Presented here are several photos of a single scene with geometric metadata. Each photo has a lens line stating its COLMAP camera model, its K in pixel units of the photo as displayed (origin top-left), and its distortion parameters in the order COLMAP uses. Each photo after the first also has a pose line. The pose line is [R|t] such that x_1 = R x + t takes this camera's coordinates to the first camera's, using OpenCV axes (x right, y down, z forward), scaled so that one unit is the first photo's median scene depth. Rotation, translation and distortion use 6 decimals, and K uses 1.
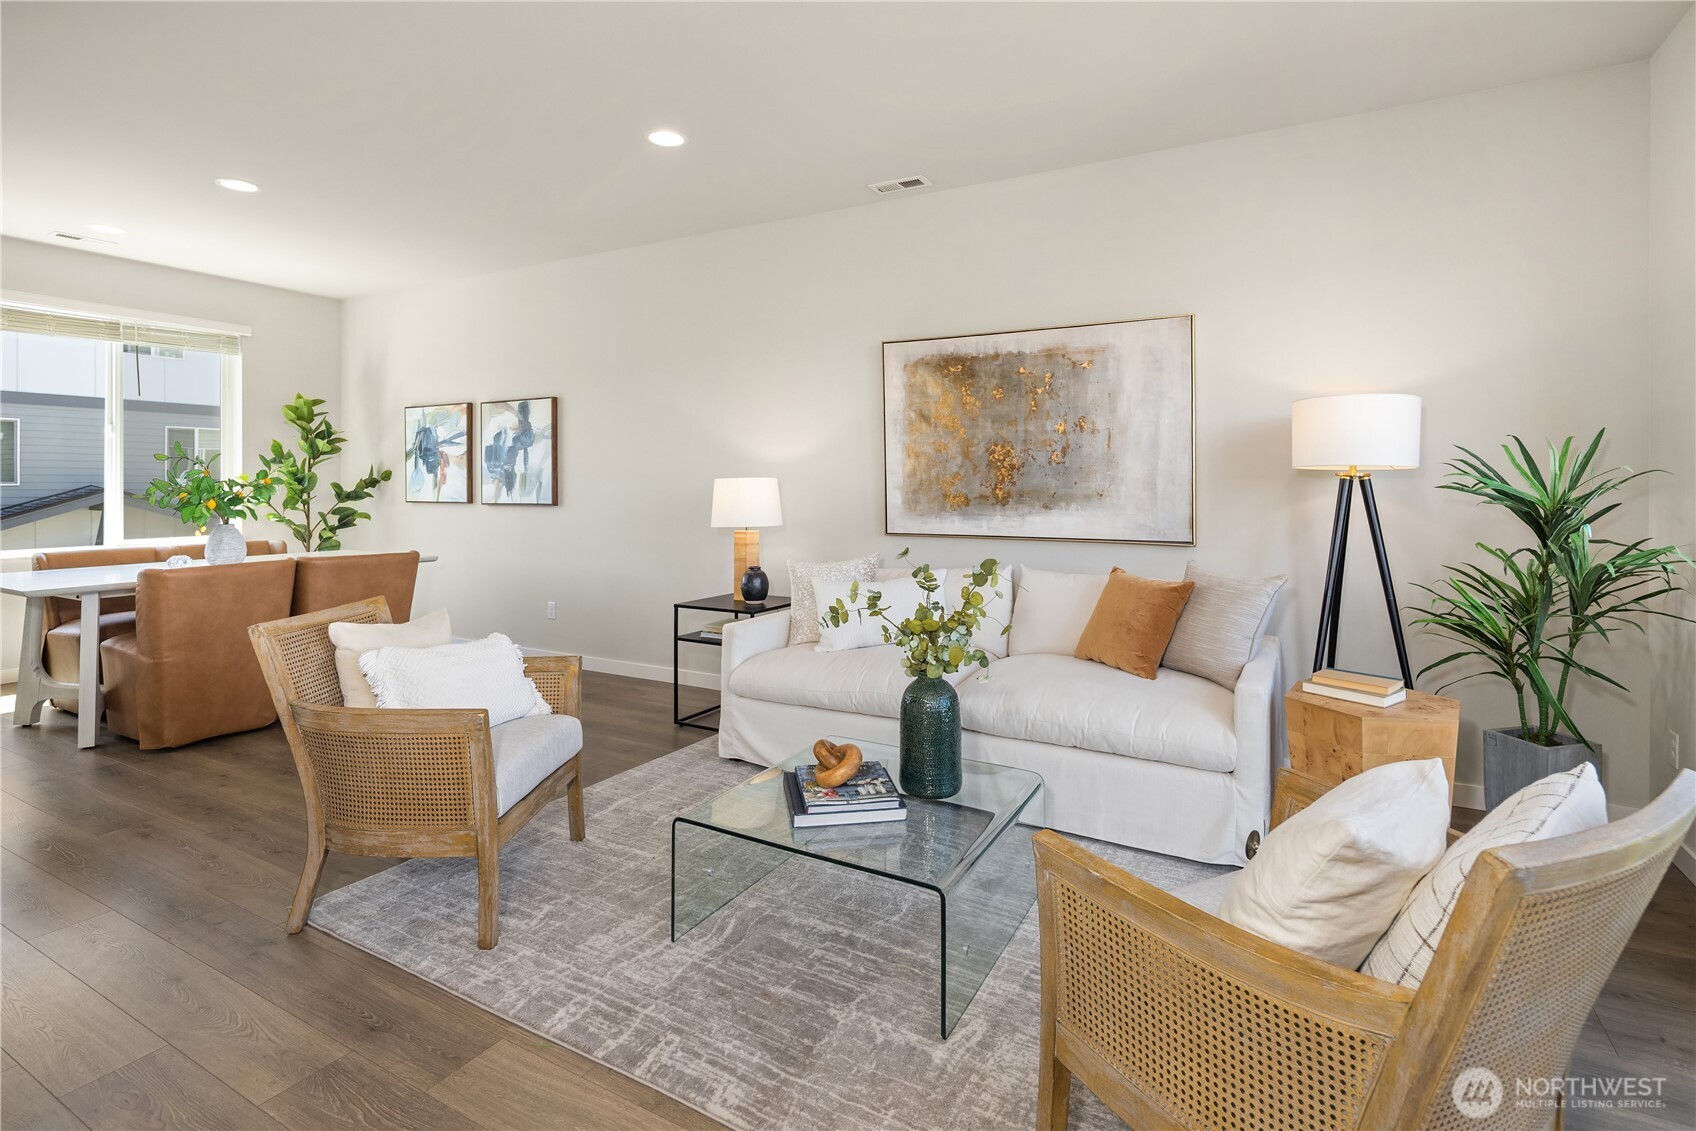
lens RADIAL K [[825.8, 0, 846.4], [0, 825.8, 554.8], [0, 0, 1]] dist [0.001089, -0.002065]
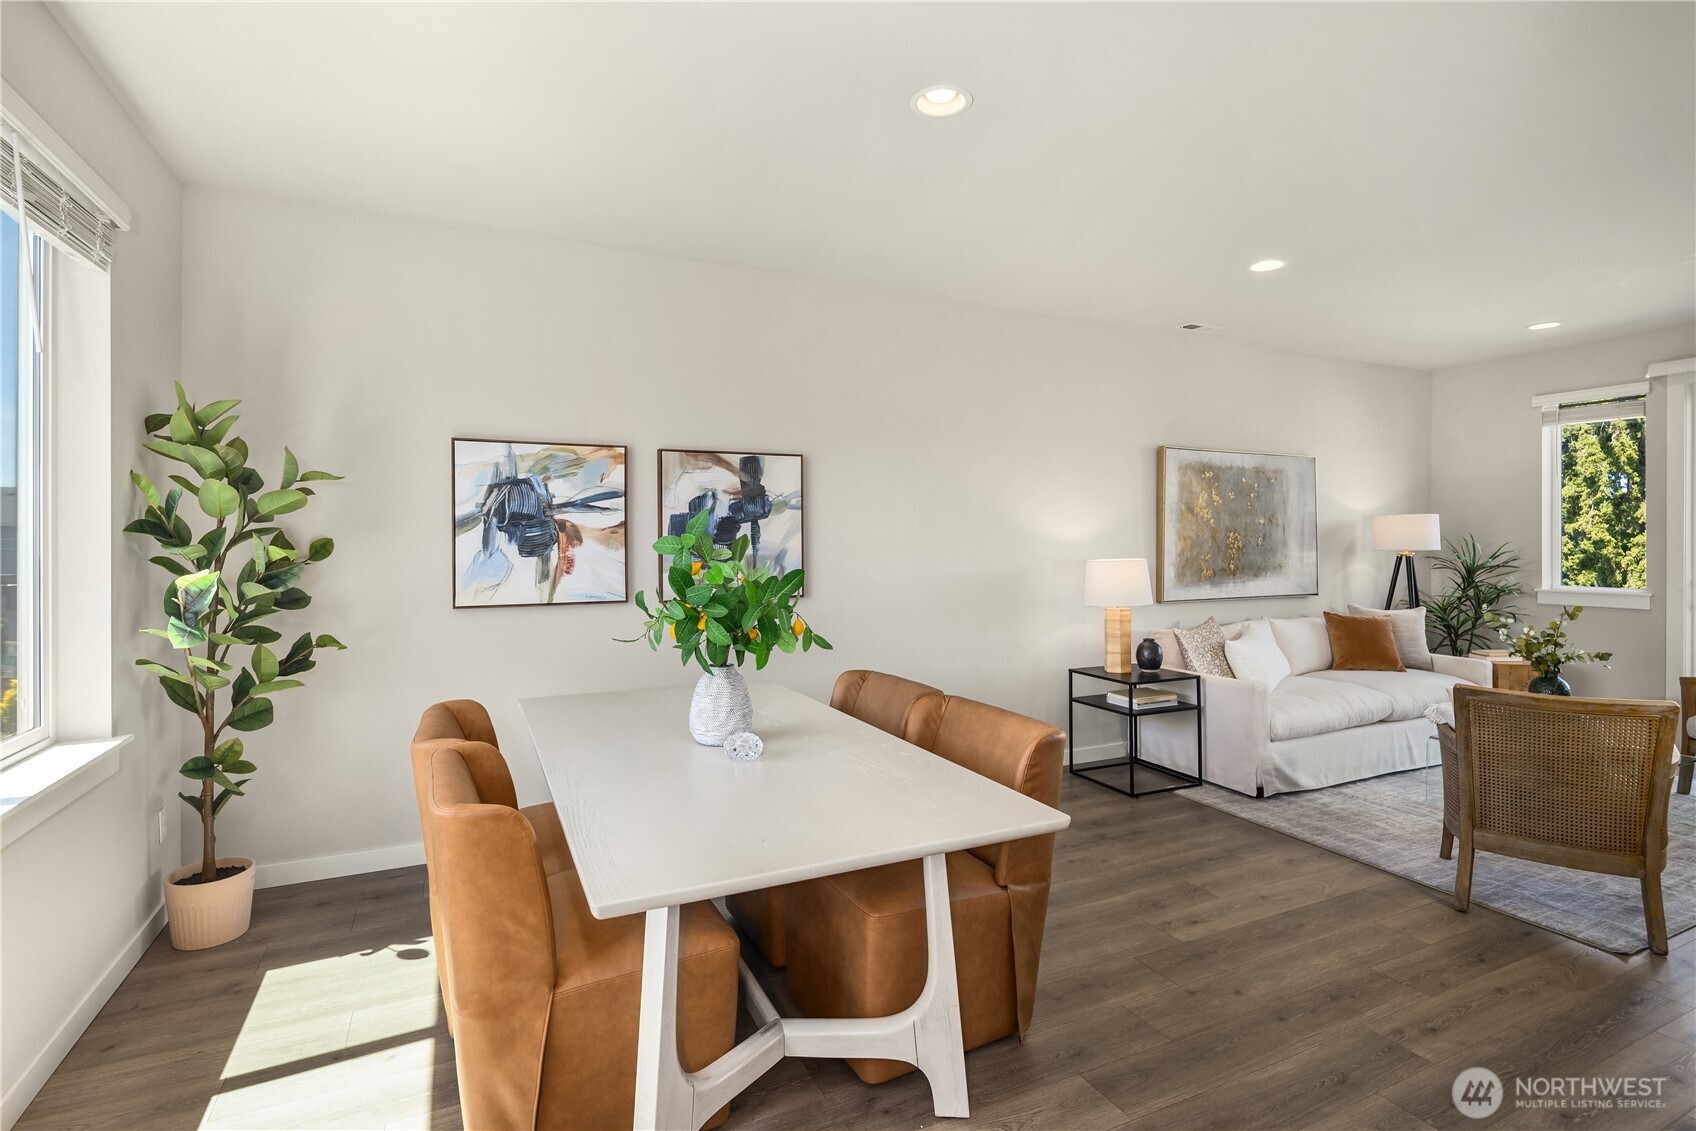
lens RADIAL K [[825.8, 0, 852.7], [0, 825.8, 557.1], [0, 0, 1]] dist [0.001089, -0.002065]
pose [[0.573431, -0.022842, 0.818935, -1.243581], [0.070480, 0.997281, -0.021534, -0.101276], [-0.816217, 0.070067, 0.573481, 0.694902]]
